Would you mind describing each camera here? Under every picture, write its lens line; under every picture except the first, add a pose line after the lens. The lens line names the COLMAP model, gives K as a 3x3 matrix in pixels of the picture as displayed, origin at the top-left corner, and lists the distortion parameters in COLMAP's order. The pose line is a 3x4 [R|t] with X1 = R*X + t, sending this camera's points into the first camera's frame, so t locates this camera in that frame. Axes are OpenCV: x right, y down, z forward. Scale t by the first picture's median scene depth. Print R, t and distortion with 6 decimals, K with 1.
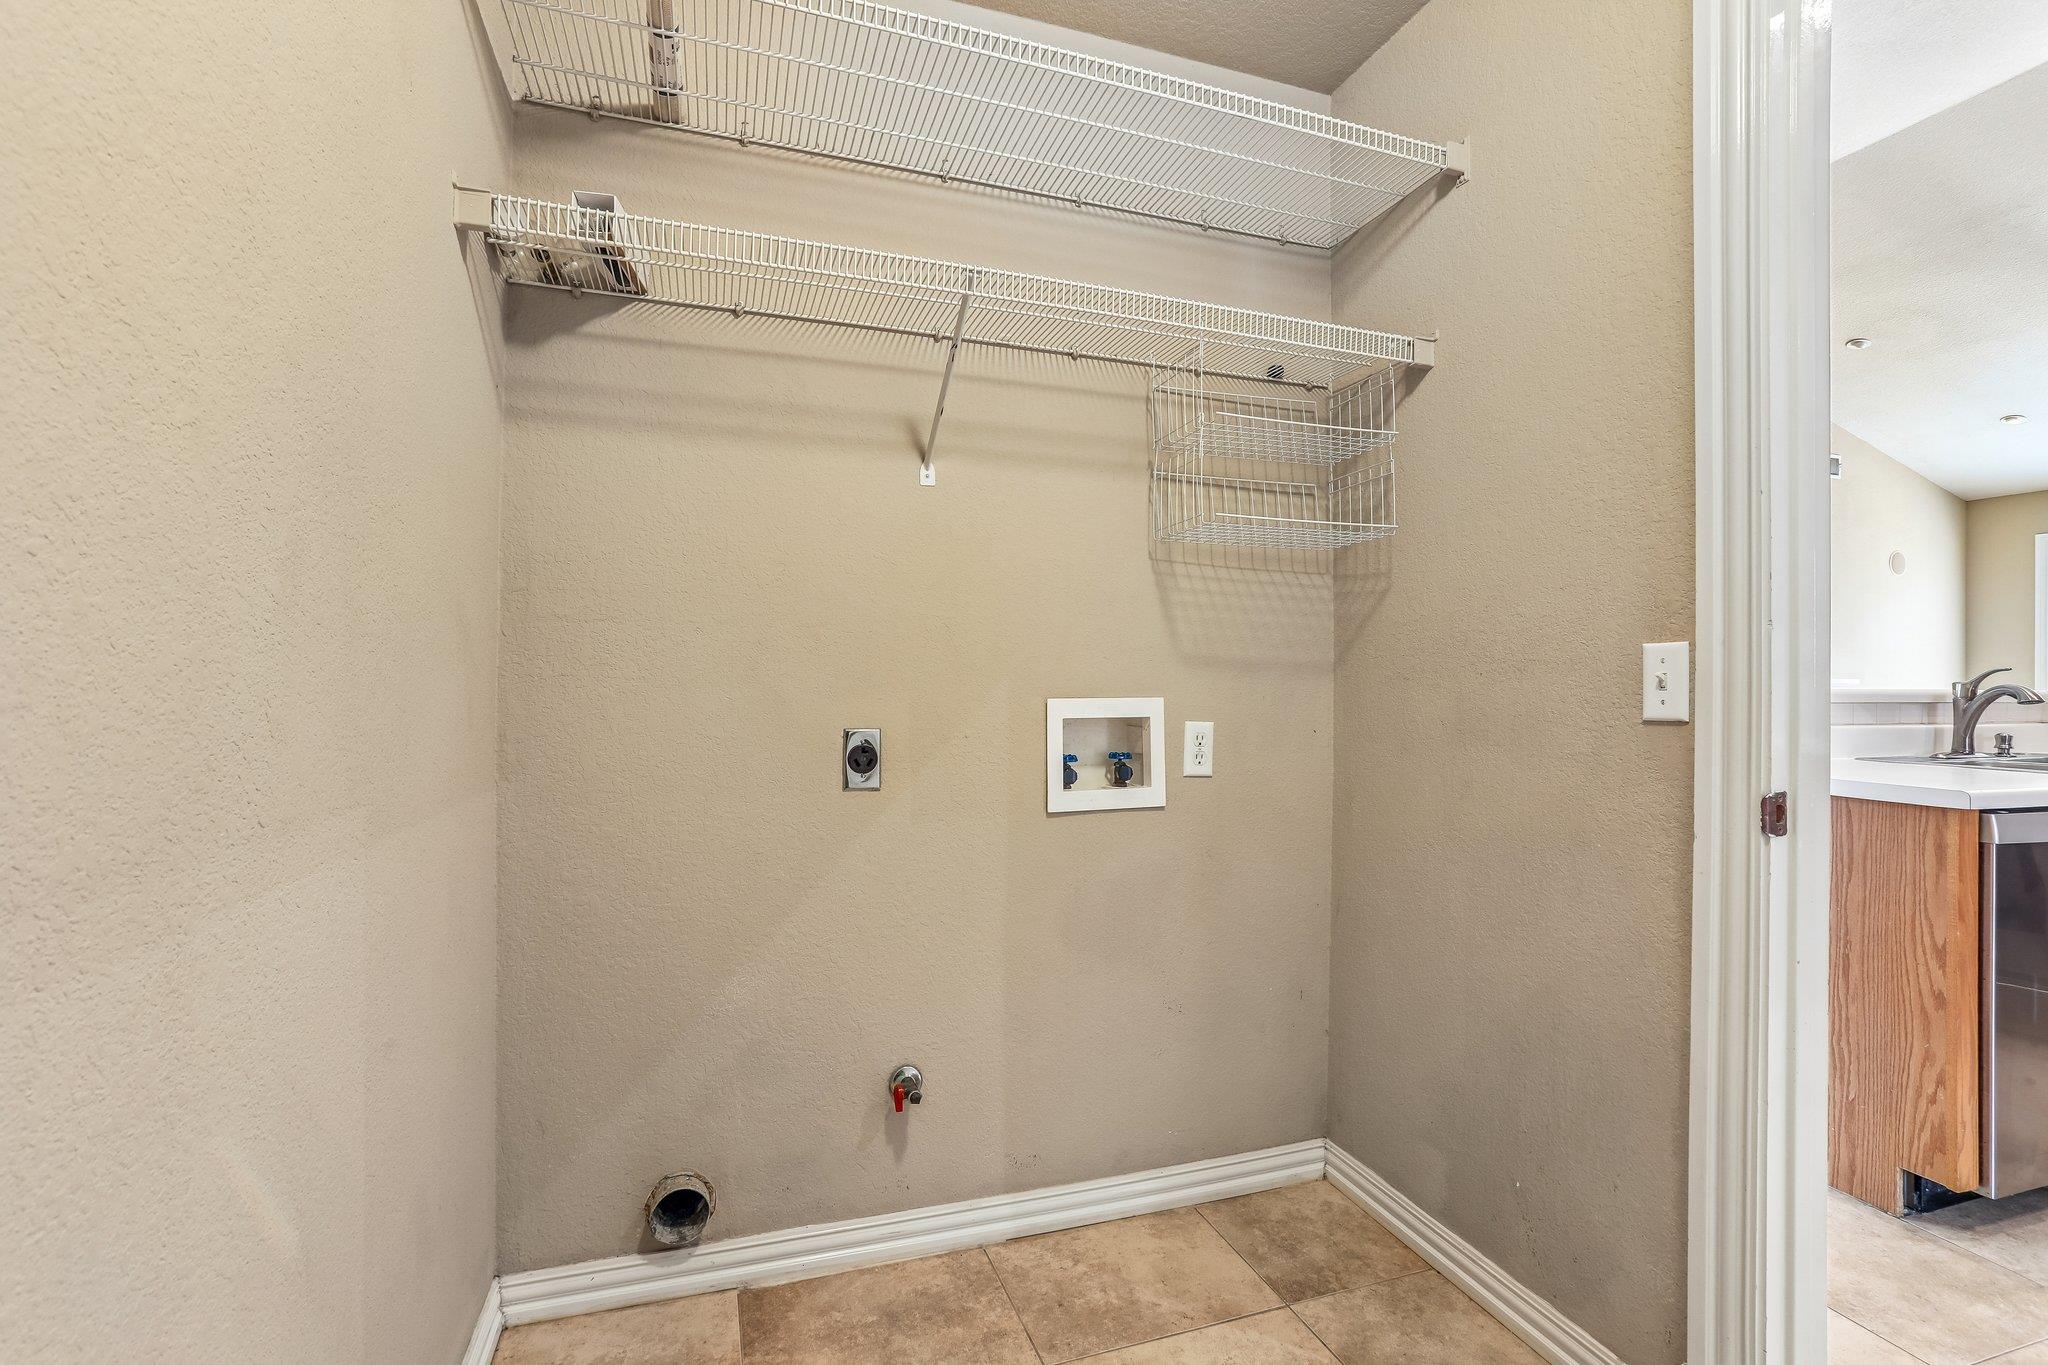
lens RADIAL K [[937.9, 0, 1022.0], [0, 937.9, 671.2], [0, 0, 1]] dist [-0.052661, 0.023544]
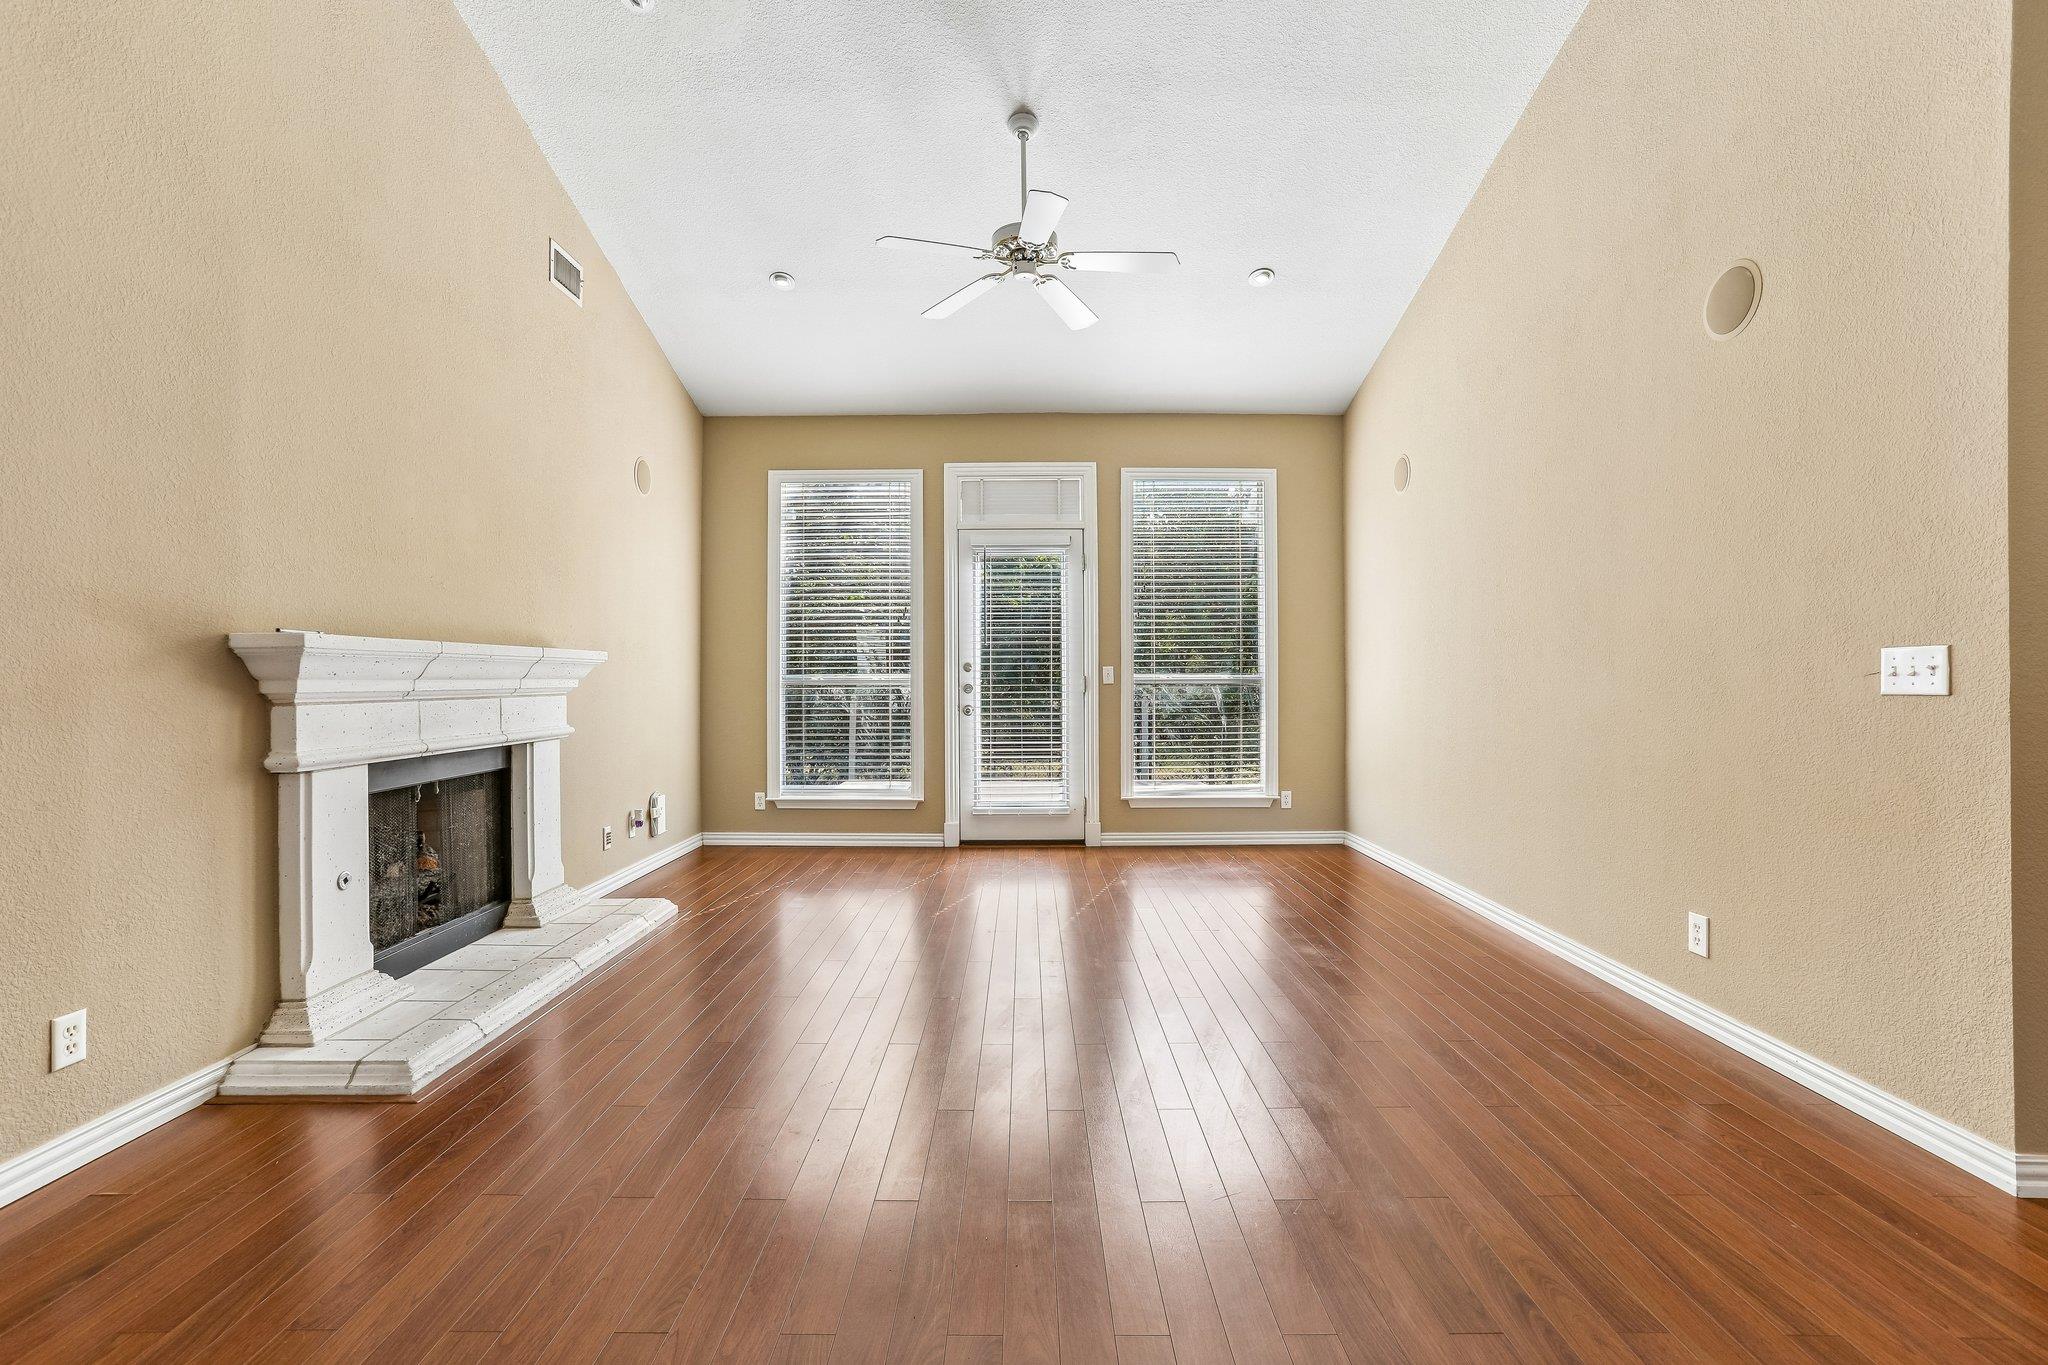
lens RADIAL K [[937.9, 0, 1018.0], [0, 937.9, 665.4], [0, 0, 1]] dist [-0.052661, 0.023544]
pose [[0.333661, -0.001409, 0.942692, 1.189341], [-0.009296, 0.999945, 0.004785, 0.034656], [-0.942647, -0.010359, 0.333630, 1.470291]]
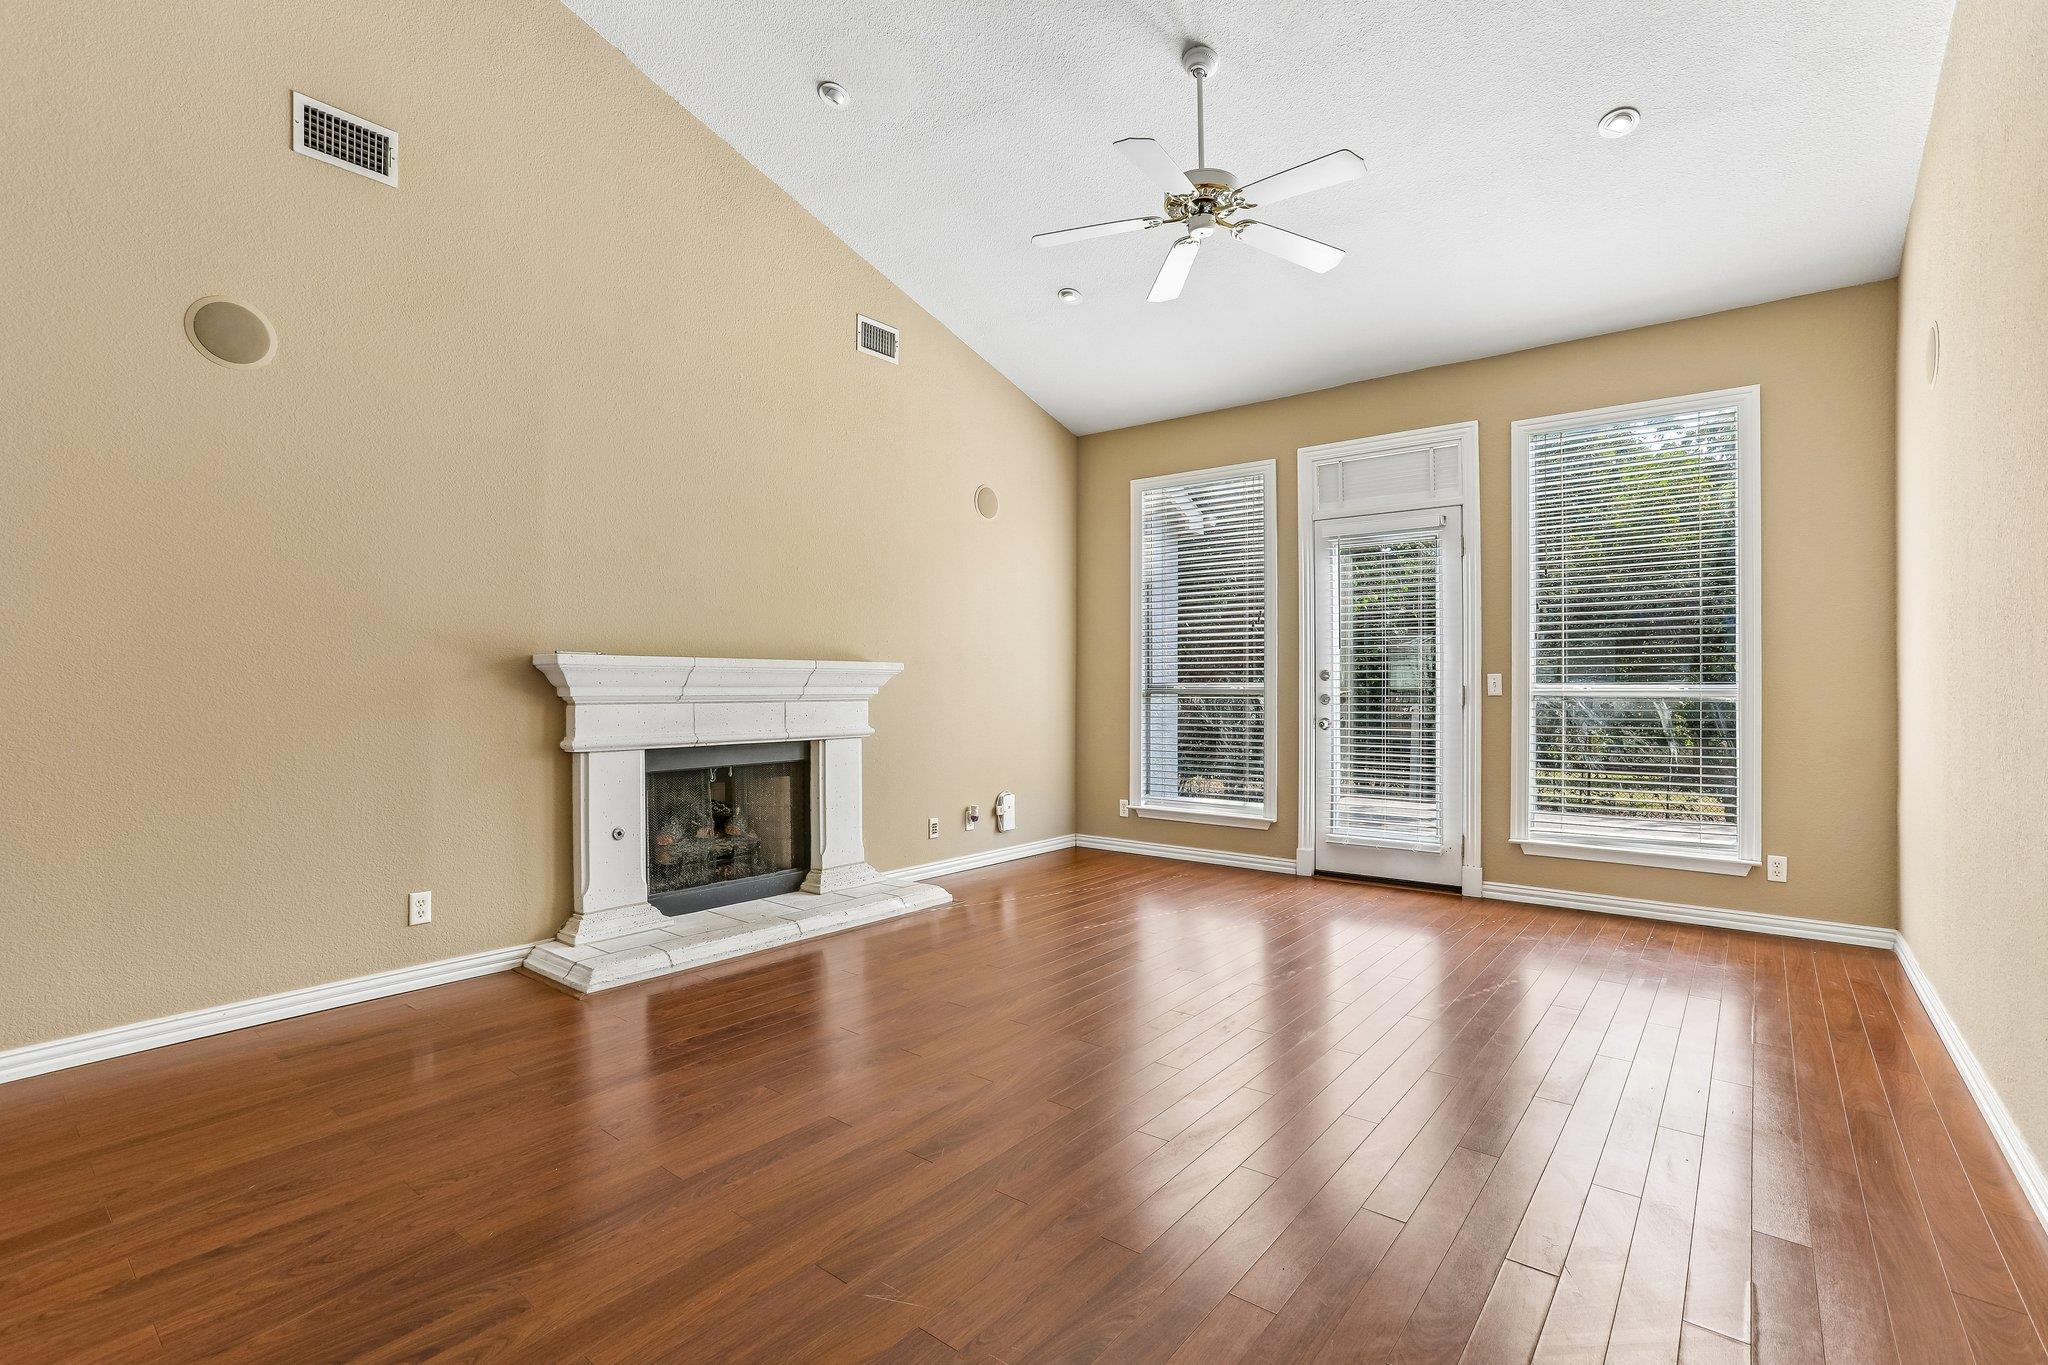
lens RADIAL K [[937.9, 0, 1011.7], [0, 937.9, 680.7], [0, 0, 1]] dist [-0.052661, 0.023544]
pose [[0.851278, -0.008114, 0.524652, 1.660083], [0.000639, 0.999896, 0.014427, 0.032982], [-0.524714, -0.011946, 0.851195, 1.005691]]
